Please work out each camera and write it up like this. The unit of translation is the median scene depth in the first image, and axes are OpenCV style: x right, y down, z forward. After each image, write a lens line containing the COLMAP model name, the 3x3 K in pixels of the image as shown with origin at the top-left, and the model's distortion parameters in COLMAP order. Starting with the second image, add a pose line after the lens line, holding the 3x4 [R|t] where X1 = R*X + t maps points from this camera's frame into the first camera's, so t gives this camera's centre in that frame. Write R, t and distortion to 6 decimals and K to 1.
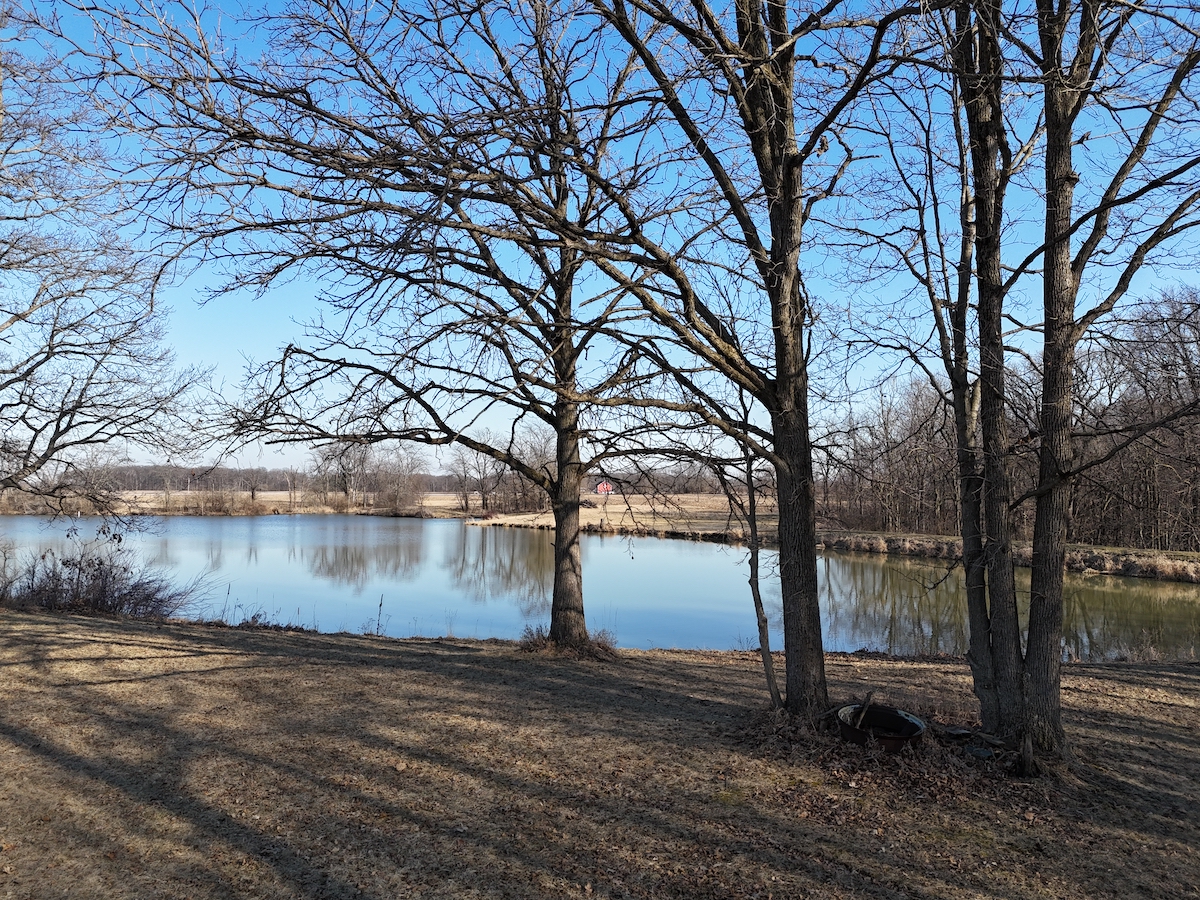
lens RADIAL K [[897.2, 0, 600.0], [0, 897.2, 450.0], [0, 0, 1]] dist [0.109149, -0.112503]
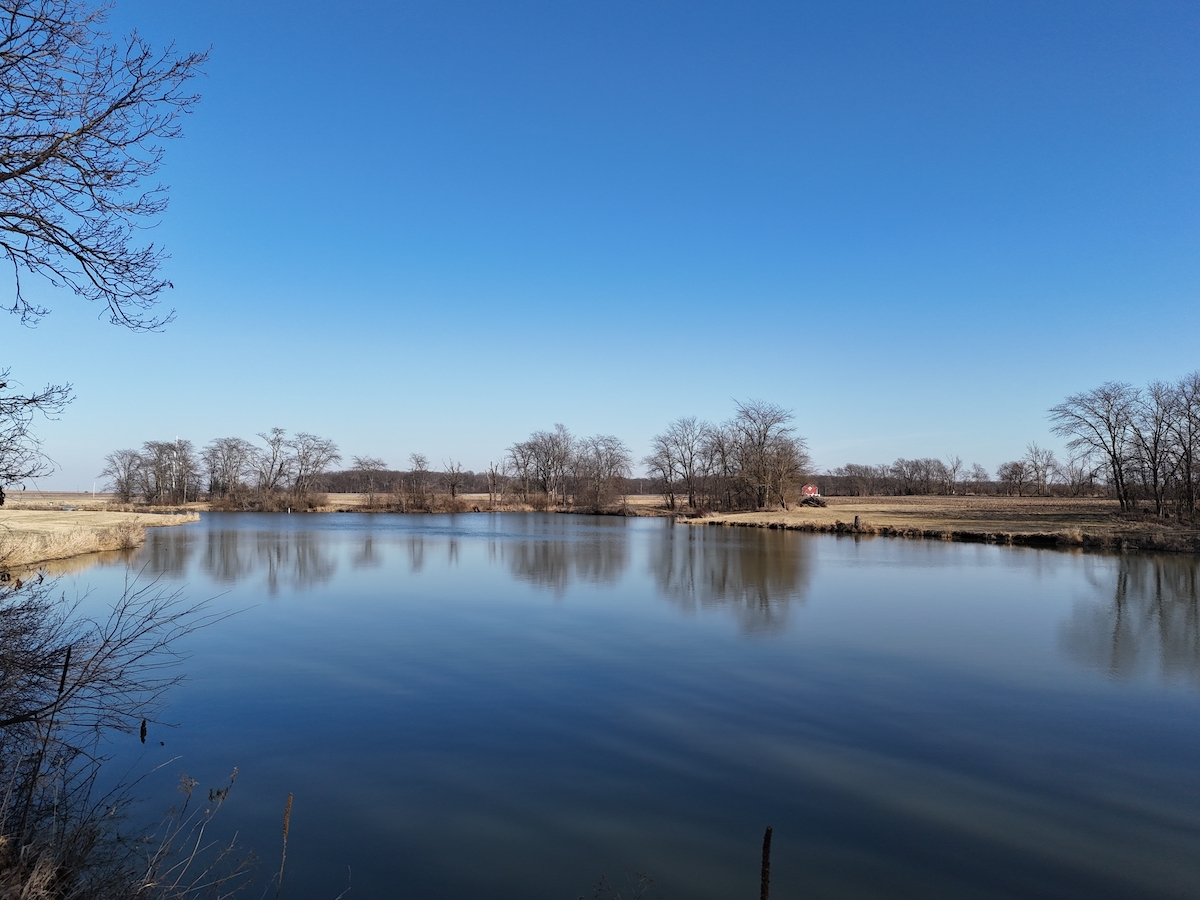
lens RADIAL K [[897.2, 0, 600.0], [0, 897.2, 450.0], [0, 0, 1]] dist [0.109149, -0.112503]
pose [[0.977273, -0.012167, -0.211633, -0.030315], [0.011537, 0.999925, -0.004212, 0.012249], [0.211668, 0.001675, 0.977340, 0.112031]]
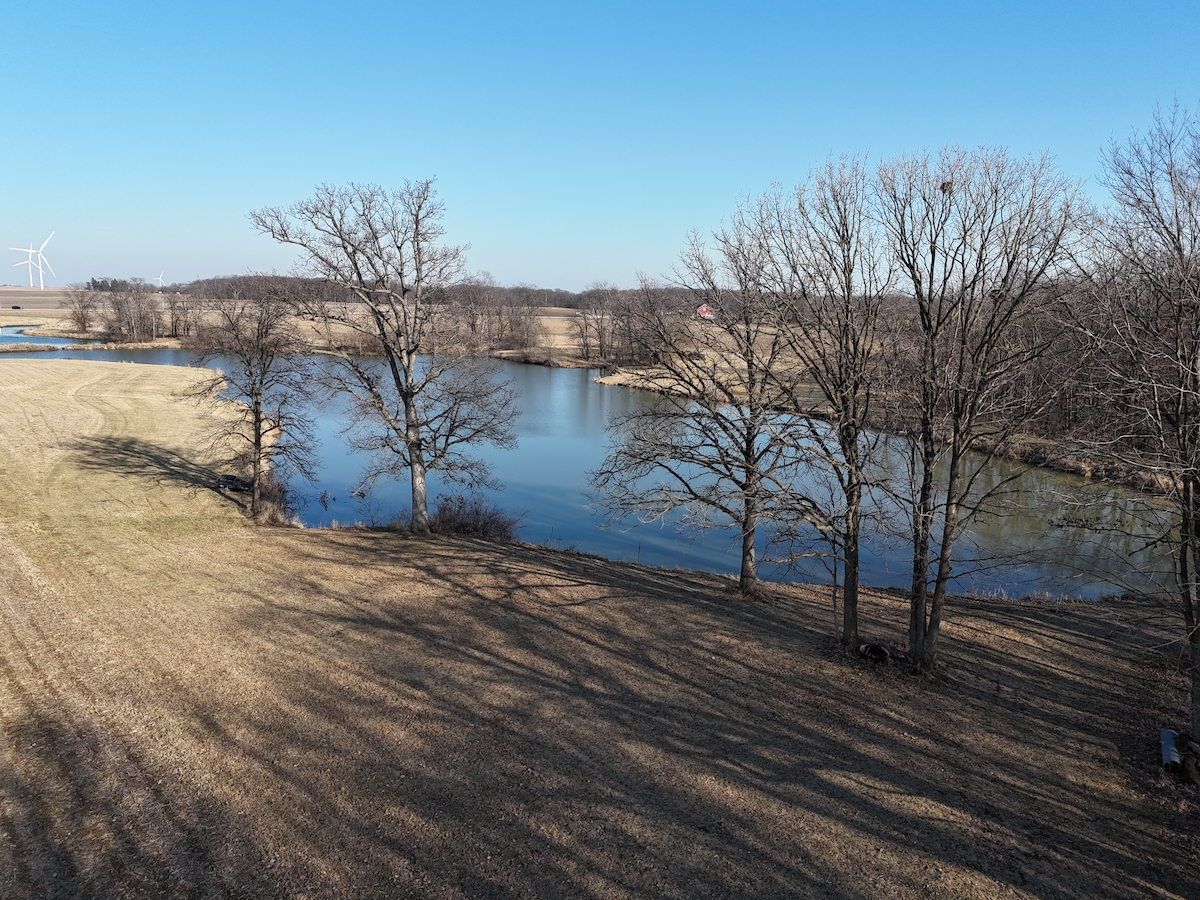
lens RADIAL K [[897.2, 0, 600.0], [0, 897.2, 450.0], [0, 0, 1]] dist [0.109149, -0.112503]
pose [[0.994498, 0.029719, -0.100450, -0.018799], [-0.007966, 0.977590, 0.210366, -0.059886], [0.104451, -0.208408, 0.972448, -0.114202]]
